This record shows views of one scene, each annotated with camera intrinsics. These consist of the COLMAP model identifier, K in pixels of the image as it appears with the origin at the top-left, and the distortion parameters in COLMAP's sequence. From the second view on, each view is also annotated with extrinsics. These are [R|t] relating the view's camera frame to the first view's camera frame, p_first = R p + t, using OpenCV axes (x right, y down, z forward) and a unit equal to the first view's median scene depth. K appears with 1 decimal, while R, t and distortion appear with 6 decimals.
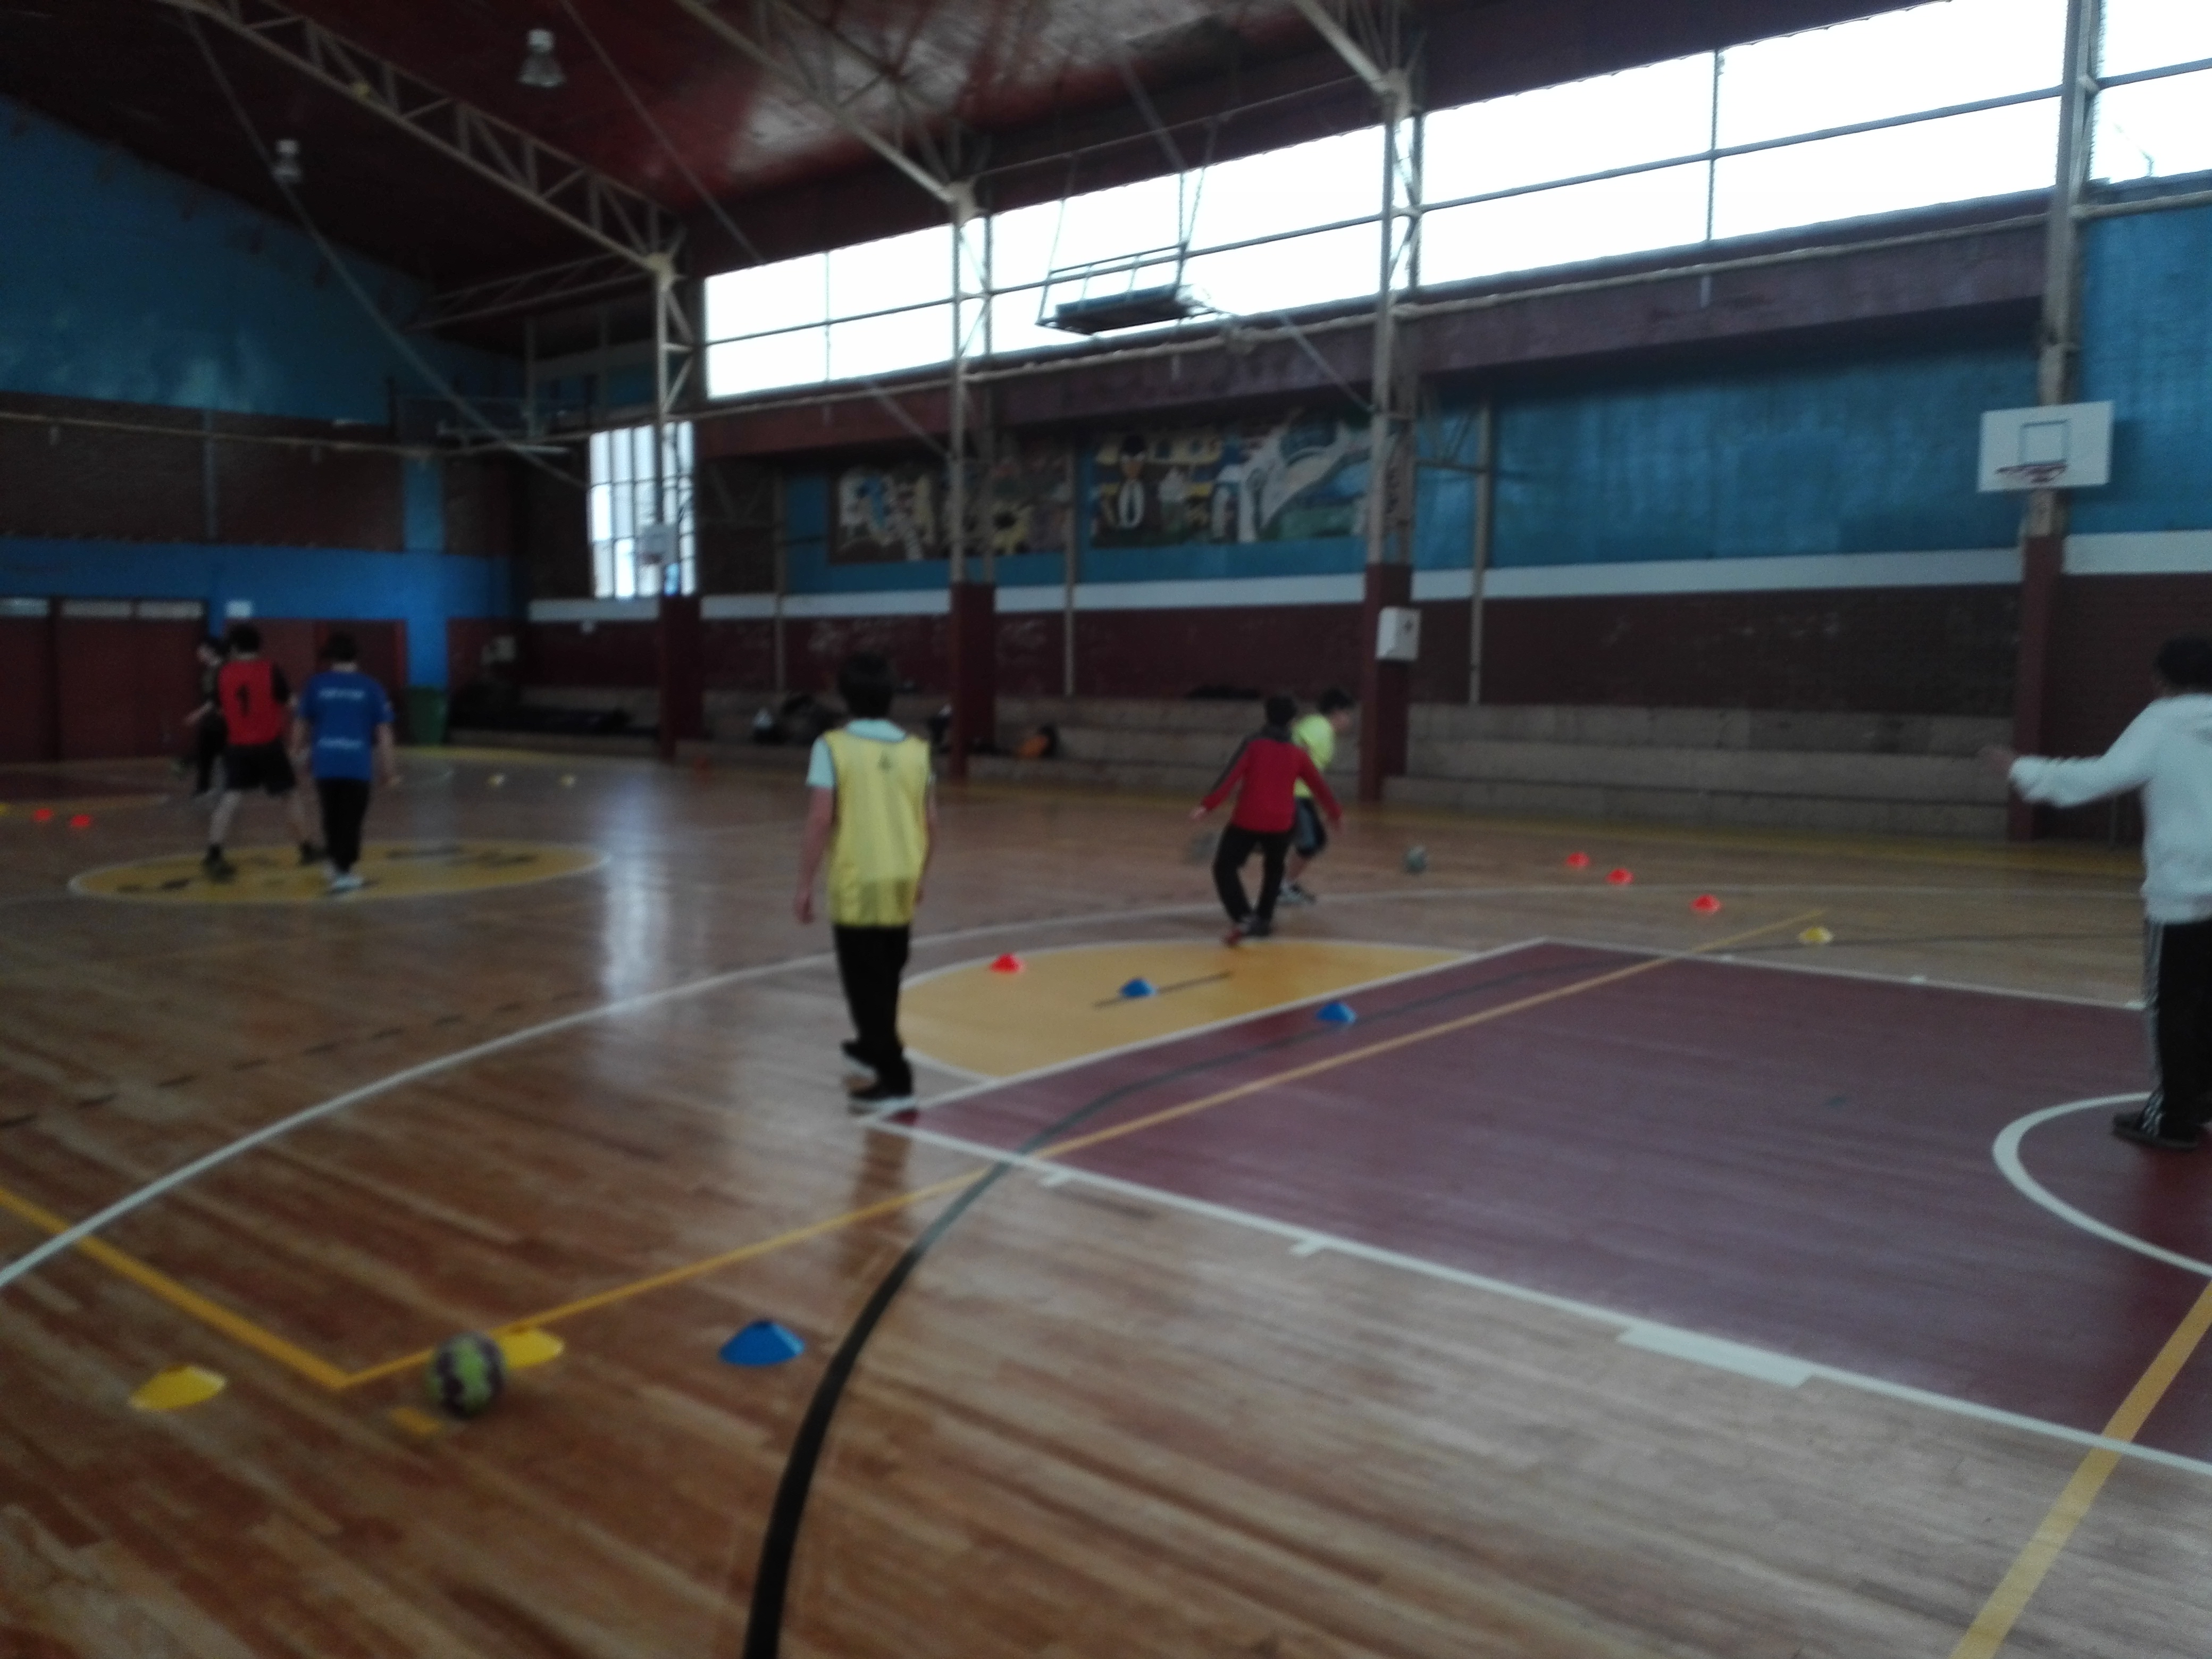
lens RADIAL K [[1843.3, 0, 1150.0], [0, 1843.3, 827.2], [0, 0, 1]] dist [0.080899, -0.146136]
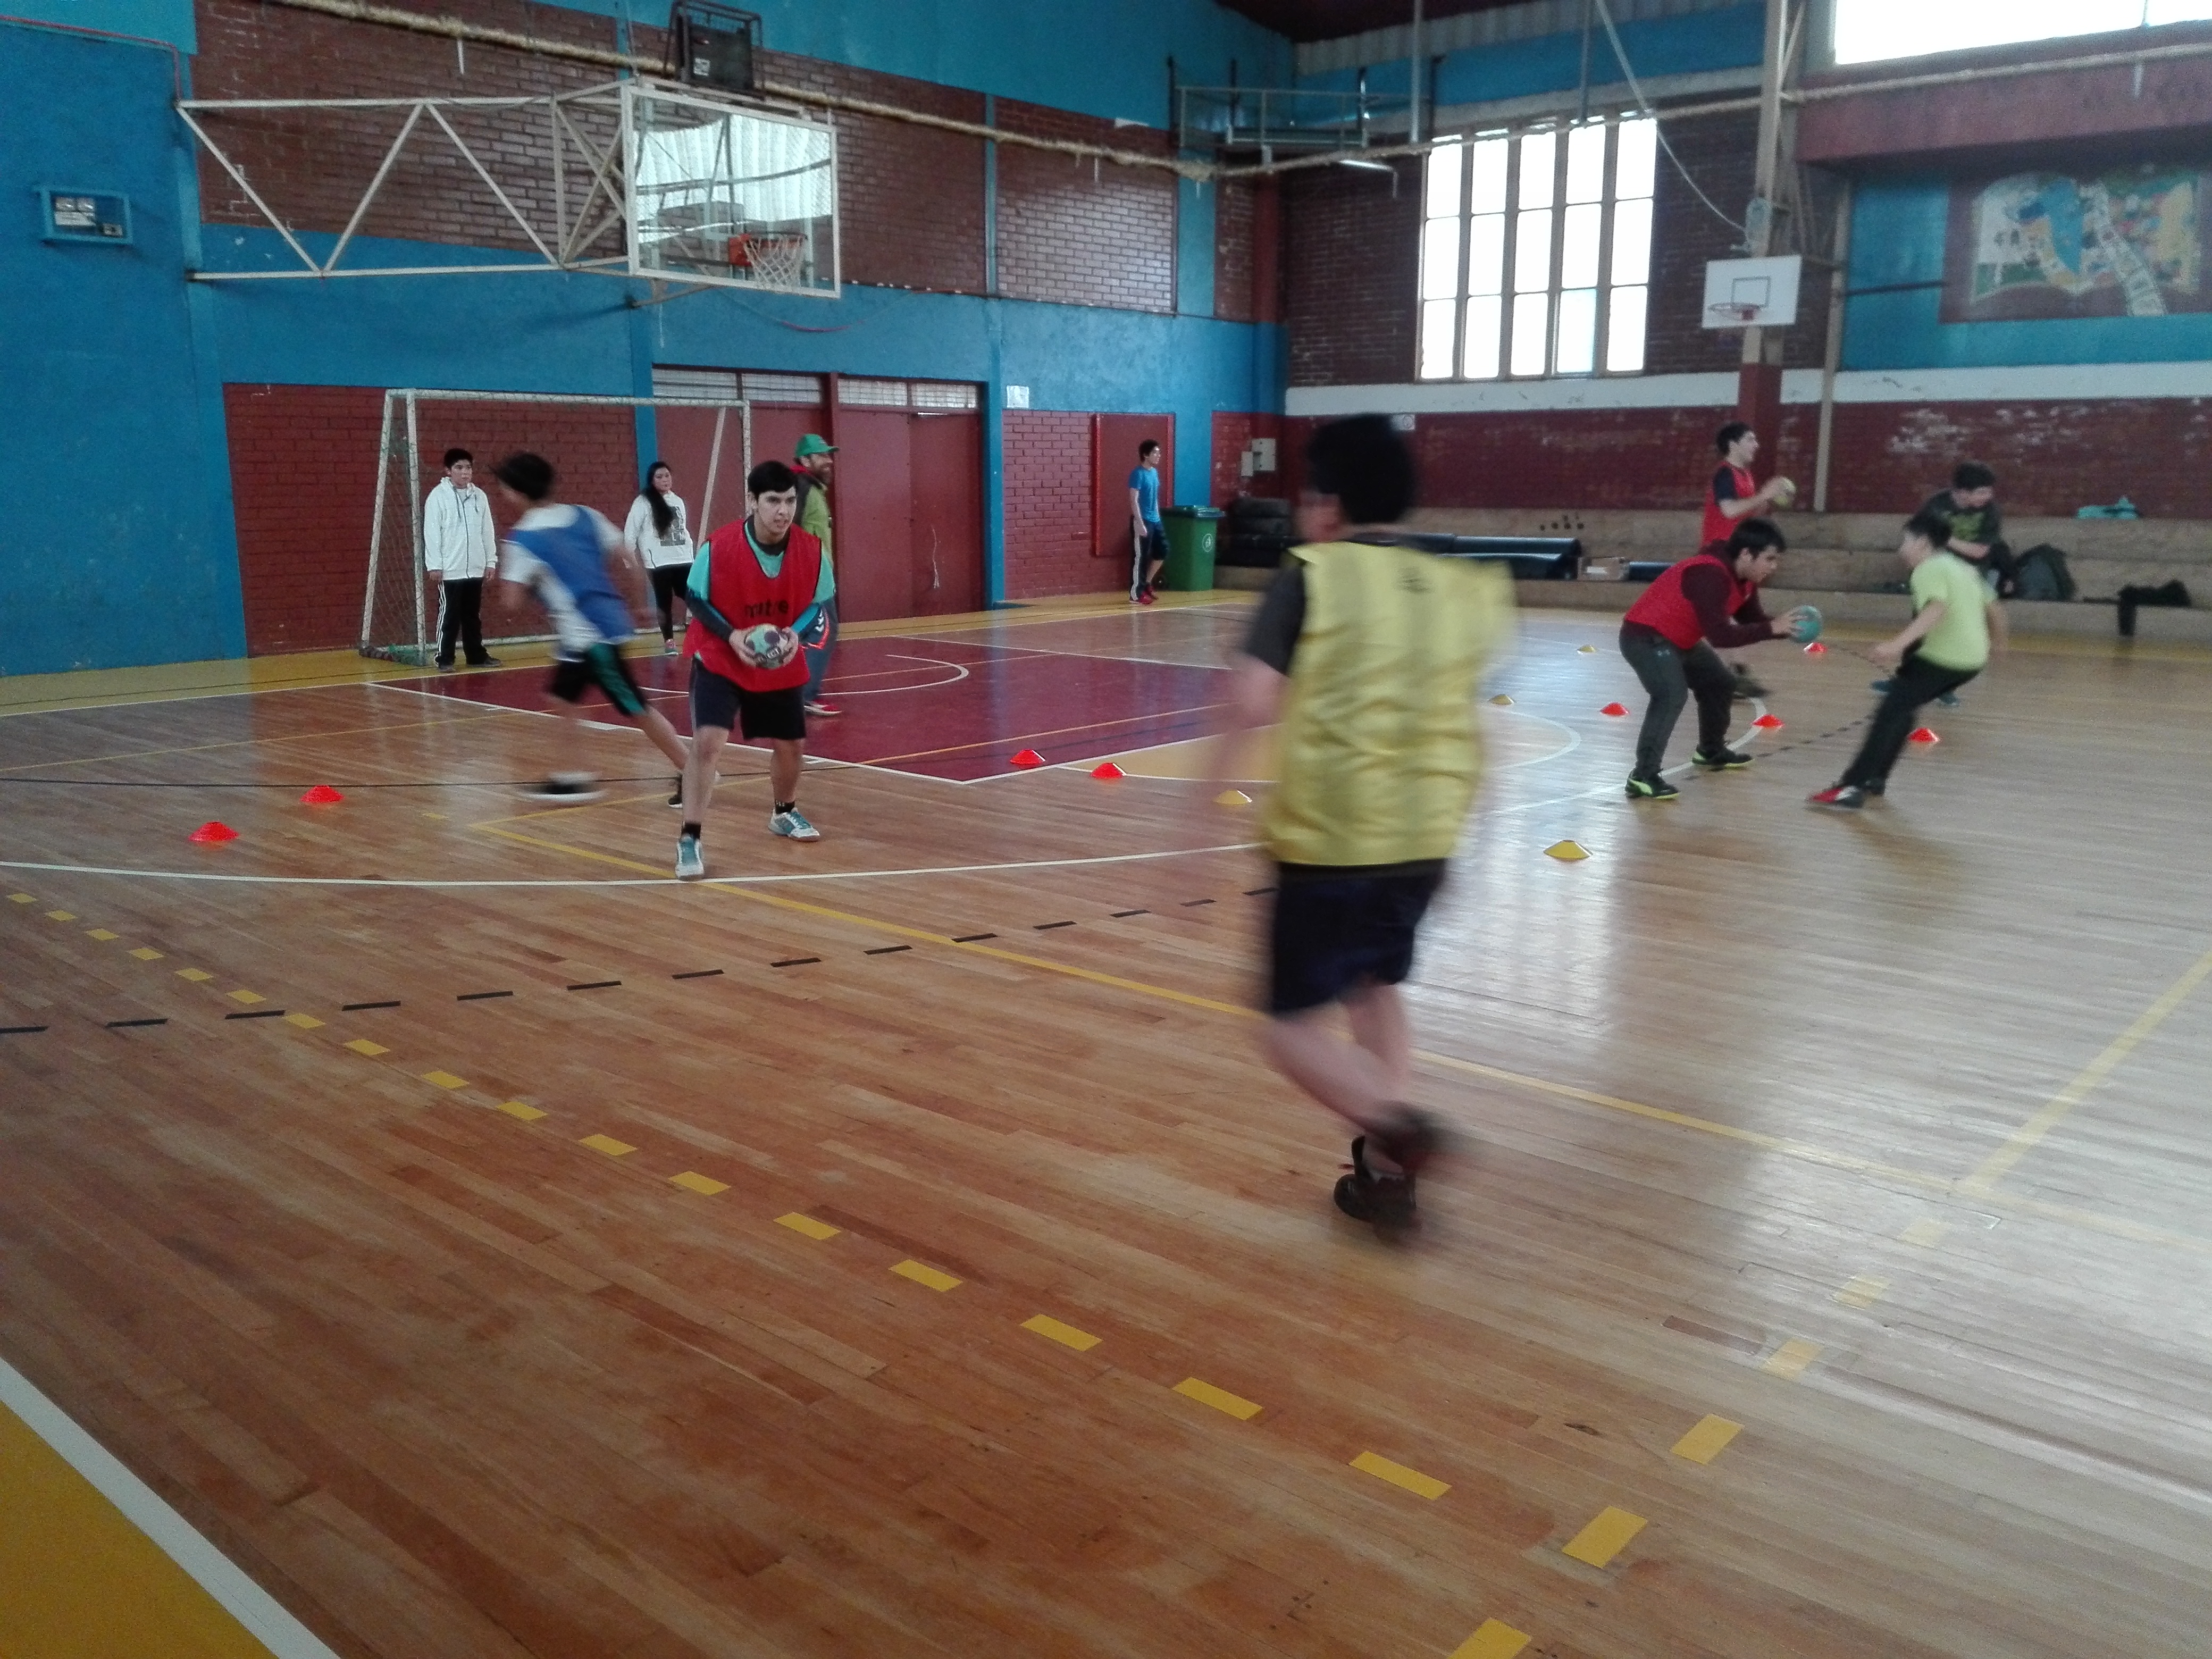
lens RADIAL K [[1843.3, 0, 1095.7], [0, 1843.3, 844.8], [0, 0, 1]] dist [0.080899, -0.146136]
pose [[0.999991, 0.003798, 0.001820, -0.456089], [-0.003972, 0.994145, 0.107979, -0.023417], [-0.001399, -0.107985, 0.994151, 0.282582]]
